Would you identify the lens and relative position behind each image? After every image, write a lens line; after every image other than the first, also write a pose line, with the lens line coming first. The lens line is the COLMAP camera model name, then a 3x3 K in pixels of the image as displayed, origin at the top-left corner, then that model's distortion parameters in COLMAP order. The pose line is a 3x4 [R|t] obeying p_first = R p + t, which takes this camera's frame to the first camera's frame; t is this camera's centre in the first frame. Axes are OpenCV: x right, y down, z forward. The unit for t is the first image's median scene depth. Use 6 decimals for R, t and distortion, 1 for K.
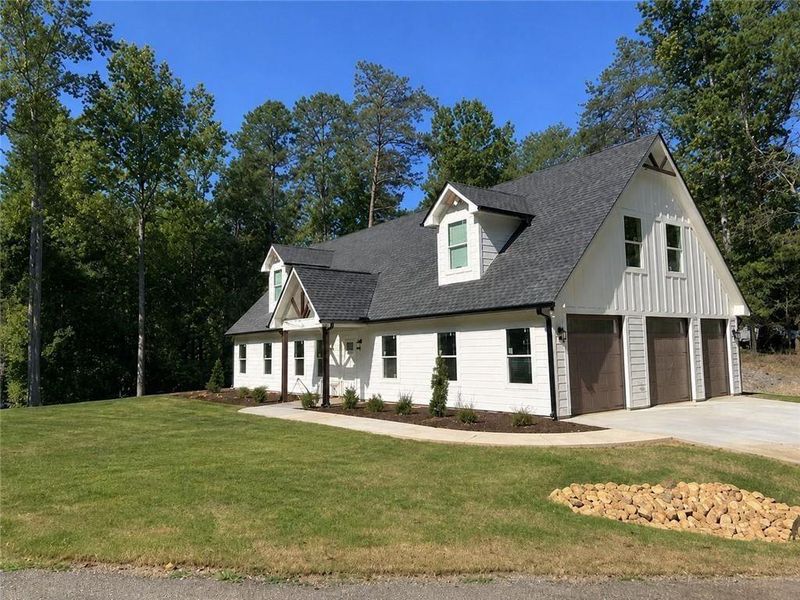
lens RADIAL K [[575.1, 0, 389.9], [0, 575.1, 294.6], [0, 0, 1]] dist [-0.009959, -0.015443]
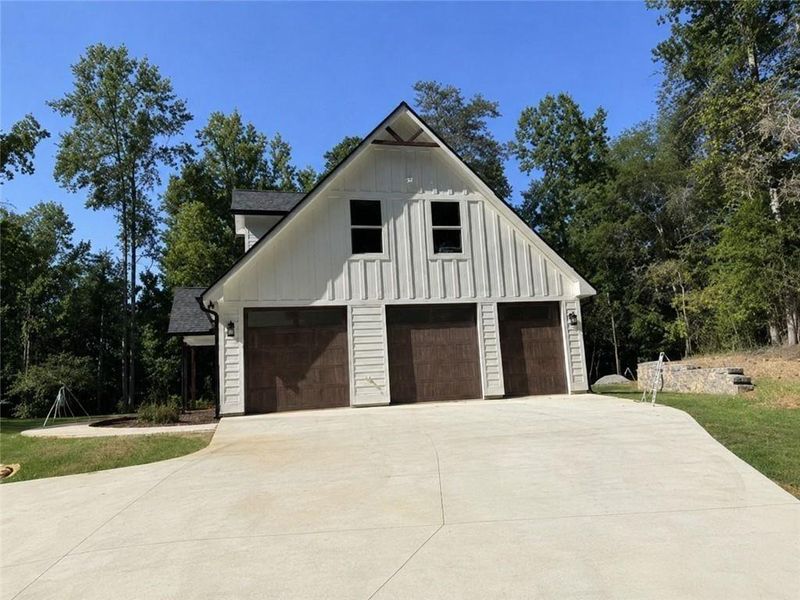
lens RADIAL K [[575.1, 0, 398.7], [0, 575.1, 300.9], [0, 0, 1]] dist [-0.009959, -0.015443]
pose [[0.925230, -0.085751, -0.369589, 0.754525], [0.074199, 0.996210, -0.045388, 0.069262], [0.372081, 0.014572, 0.928086, 0.146788]]
